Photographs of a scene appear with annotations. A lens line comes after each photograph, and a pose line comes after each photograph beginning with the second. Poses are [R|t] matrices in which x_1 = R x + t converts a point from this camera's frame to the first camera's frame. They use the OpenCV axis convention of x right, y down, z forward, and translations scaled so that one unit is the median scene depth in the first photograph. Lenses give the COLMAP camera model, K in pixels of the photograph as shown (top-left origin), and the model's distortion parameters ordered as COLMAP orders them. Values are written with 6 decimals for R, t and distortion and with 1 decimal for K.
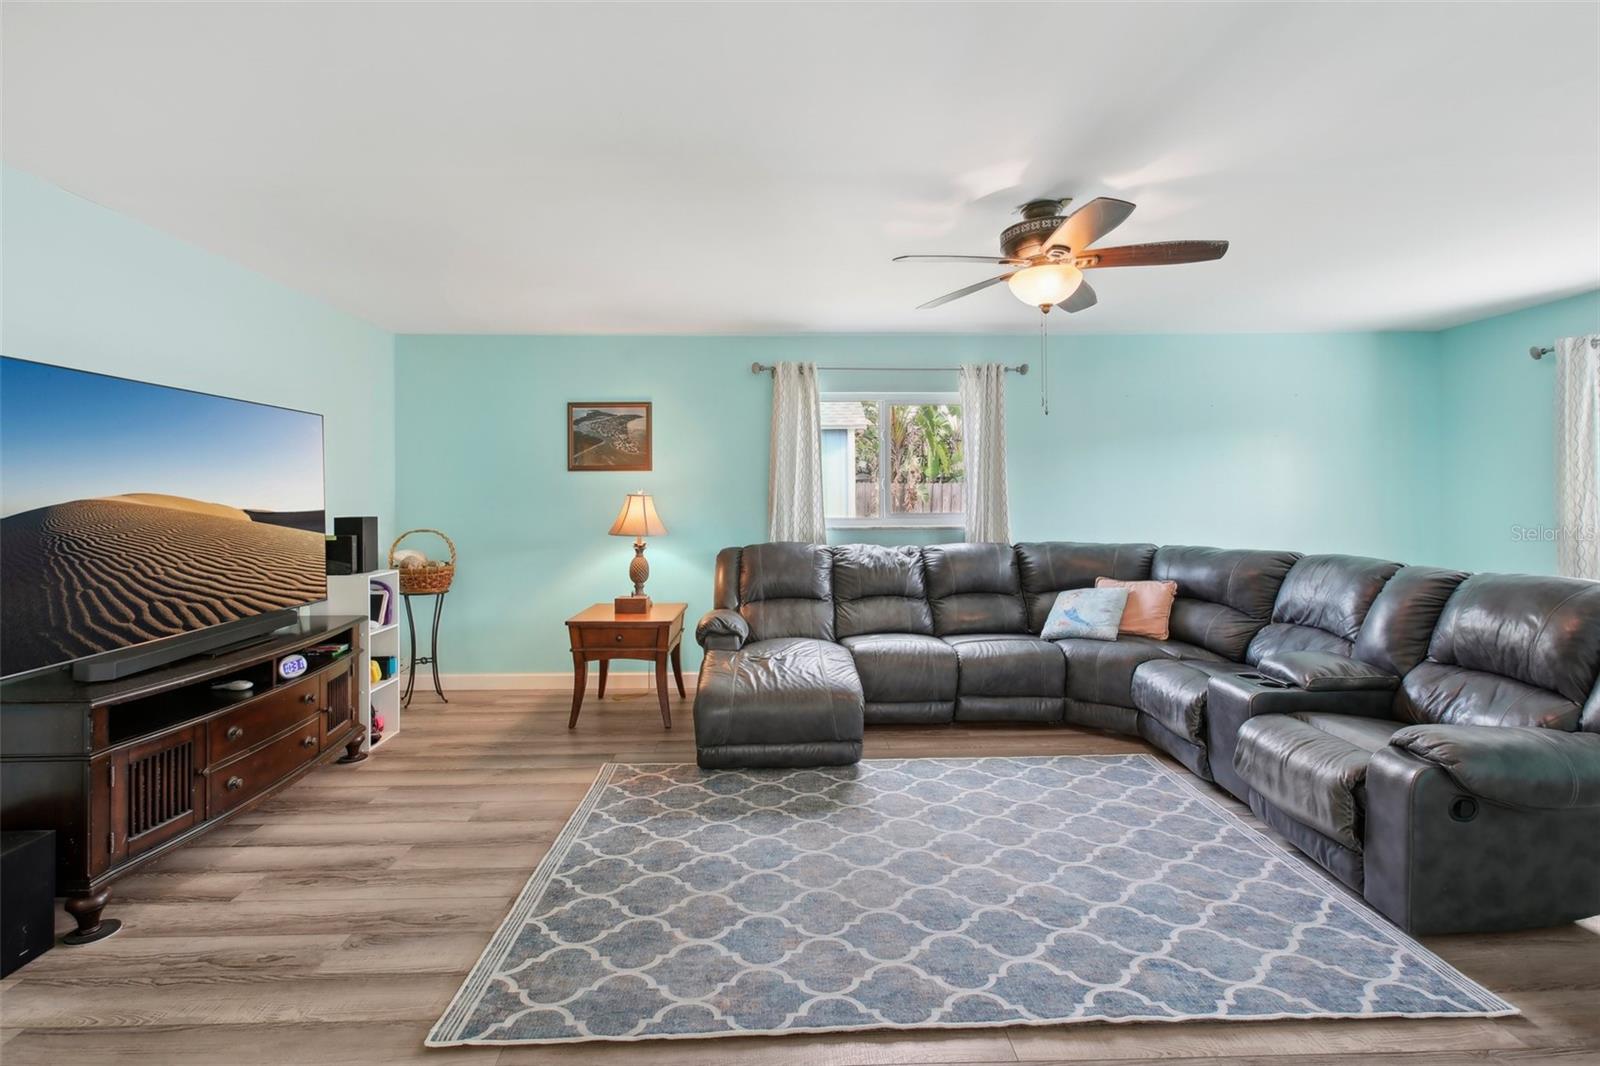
lens RADIAL K [[735.1, 0, 797.5], [0, 735.1, 497.2], [0, 0, 1]] dist [-0.001601, 0.000412]
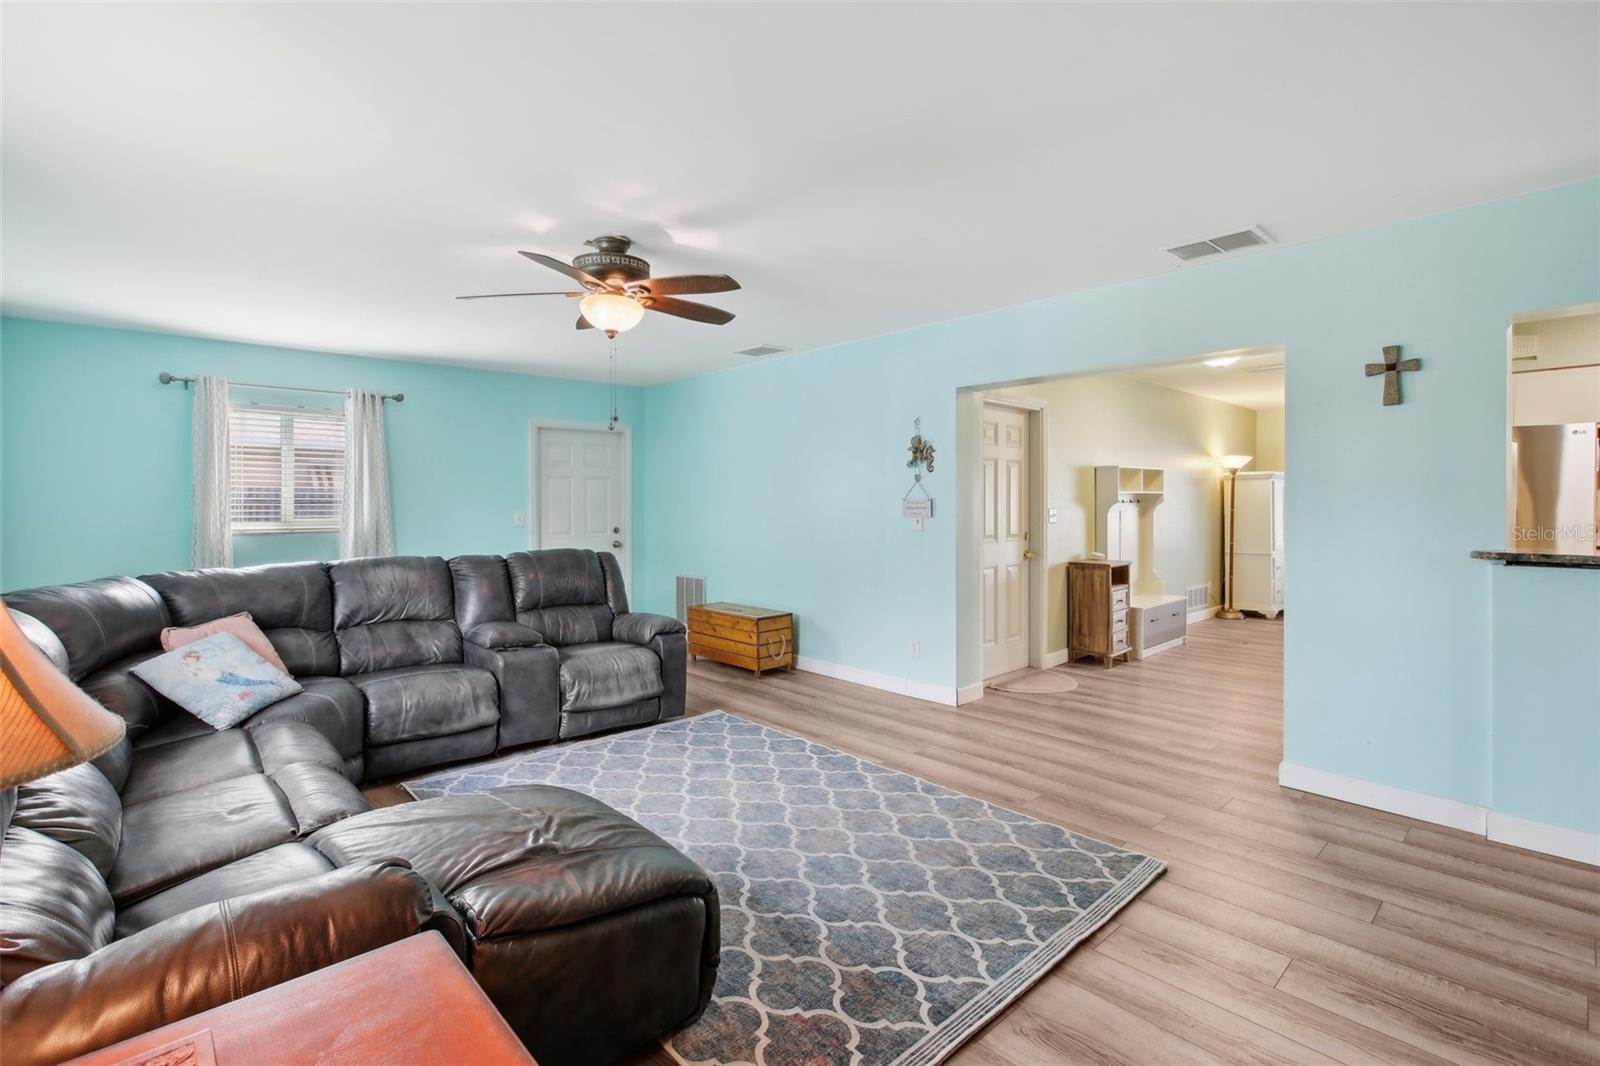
lens RADIAL K [[727.8, 0, 794.1], [0, 727.8, 512.8], [0, 0, 1]] dist [-0.005320, 0.000853]
pose [[-0.657616, -0.000750, 0.753353, -0.493908], [0.002640, 0.999991, 0.003301, 0.005945], [-0.753349, 0.004159, -0.657608, 1.123172]]
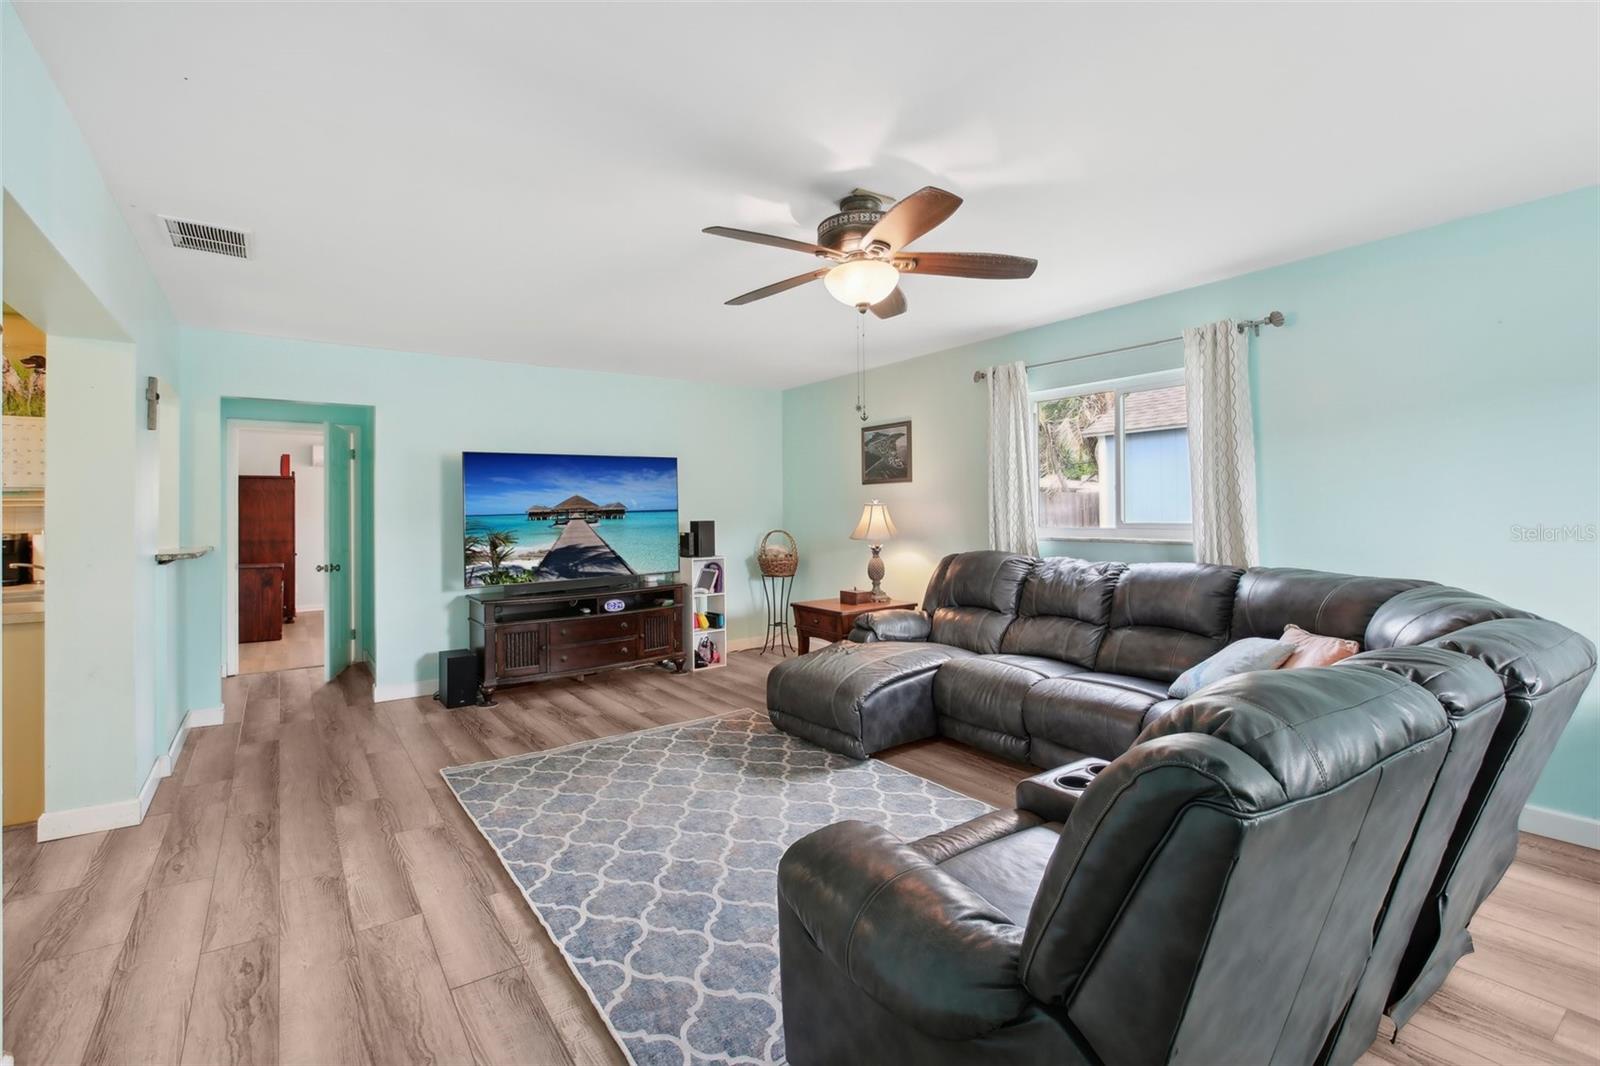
lens RADIAL K [[732.9, 0, 797.9], [0, 732.9, 504.5], [0, 0, 1]] dist [-0.007516, 0.001455]
pose [[0.558288, -0.005499, -0.829629, 0.795131], [0.010635, 0.999943, 0.000528, -0.005542], [0.829579, -0.009118, 0.558315, 0.300959]]
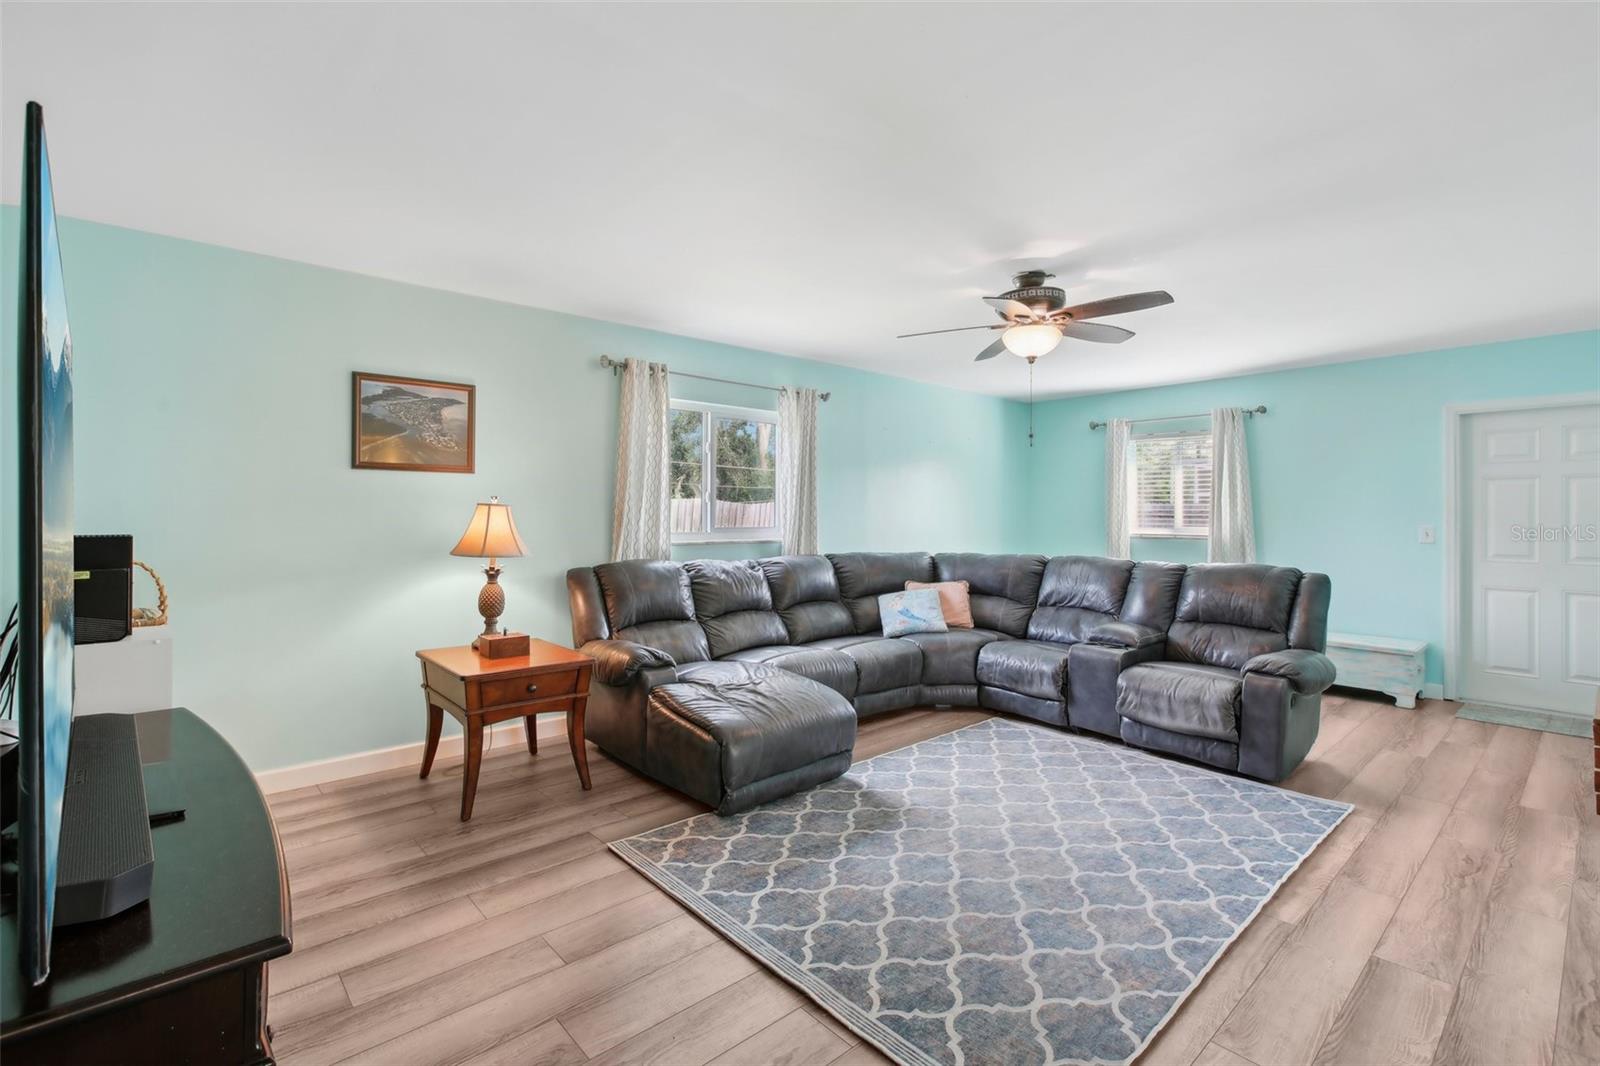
lens RADIAL K [[727.8, 0, 794.1], [0, 727.8, 512.8], [0, 0, 1]] dist [-0.005320, 0.000853]
pose [[0.763374, 0.011797, 0.645849, -0.553392], [-0.012635, 0.999915, -0.003330, 0.004898], [-0.645834, -0.005618, 0.763458, 0.244552]]
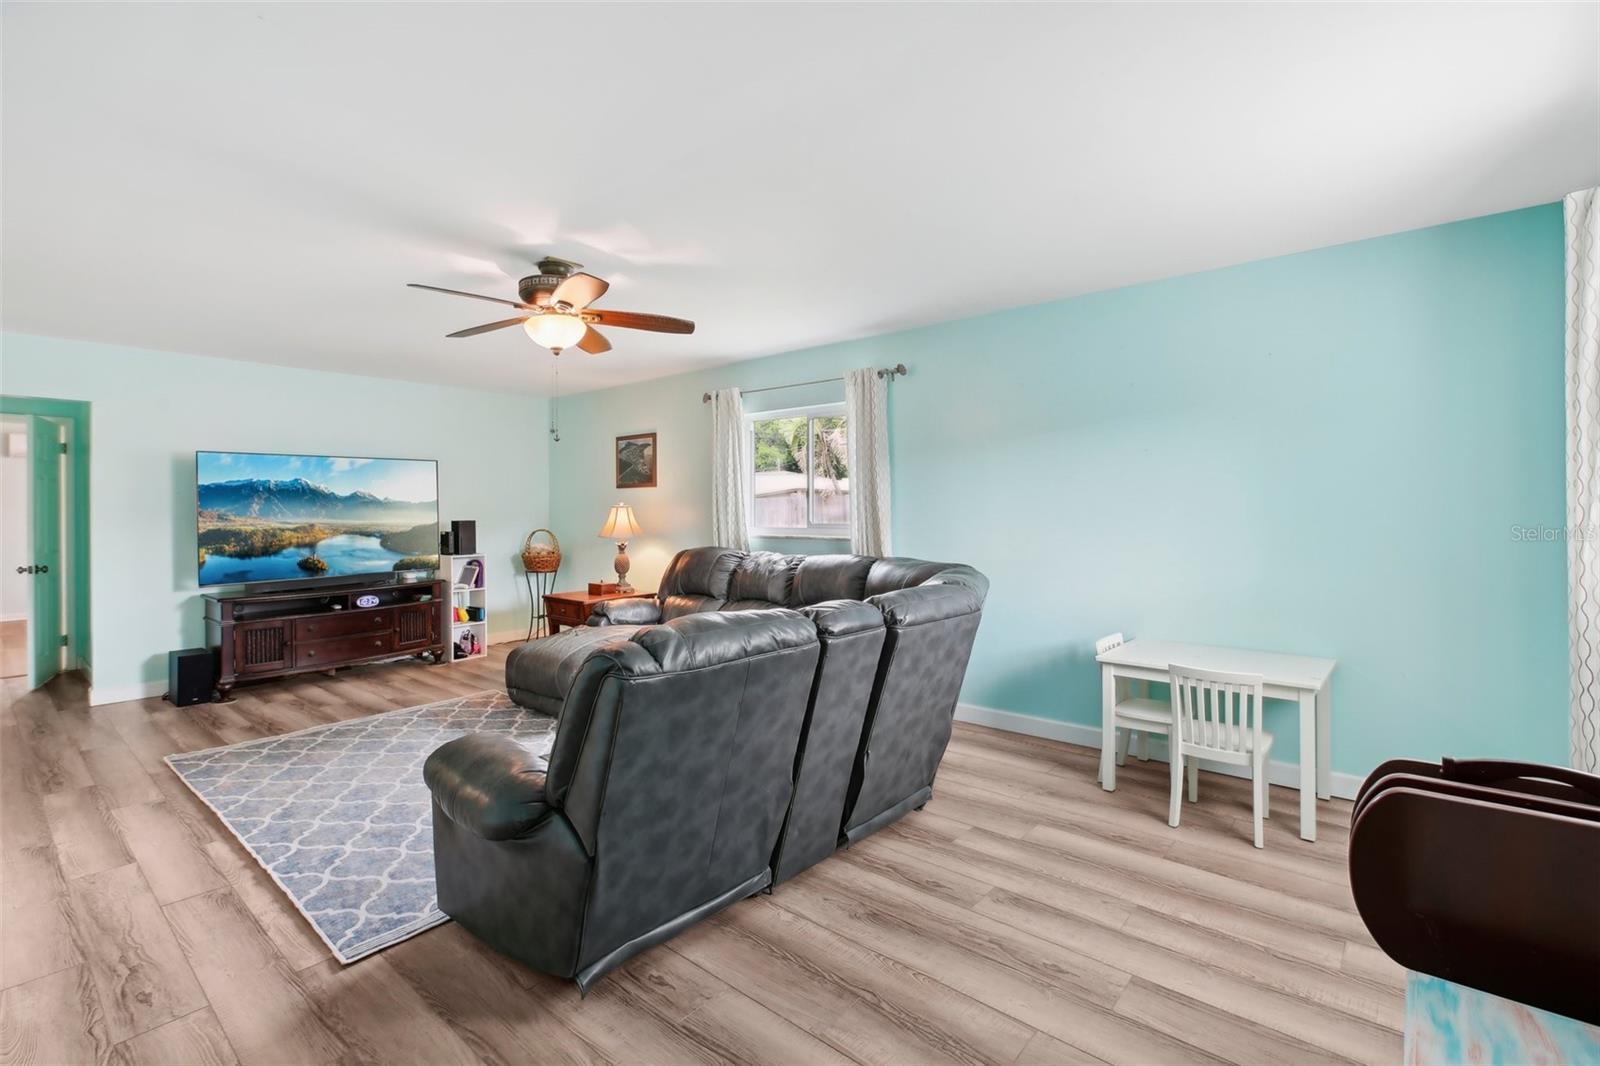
lens RADIAL K [[727.8, 0, 794.1], [0, 727.8, 512.8], [0, 0, 1]] dist [-0.005320, 0.000853]
pose [[0.740885, 0.008018, -0.671584, 1.041919], [0.002668, 0.999886, 0.014881, -0.011867], [0.671627, -0.012816, 0.740779, 0.290808]]
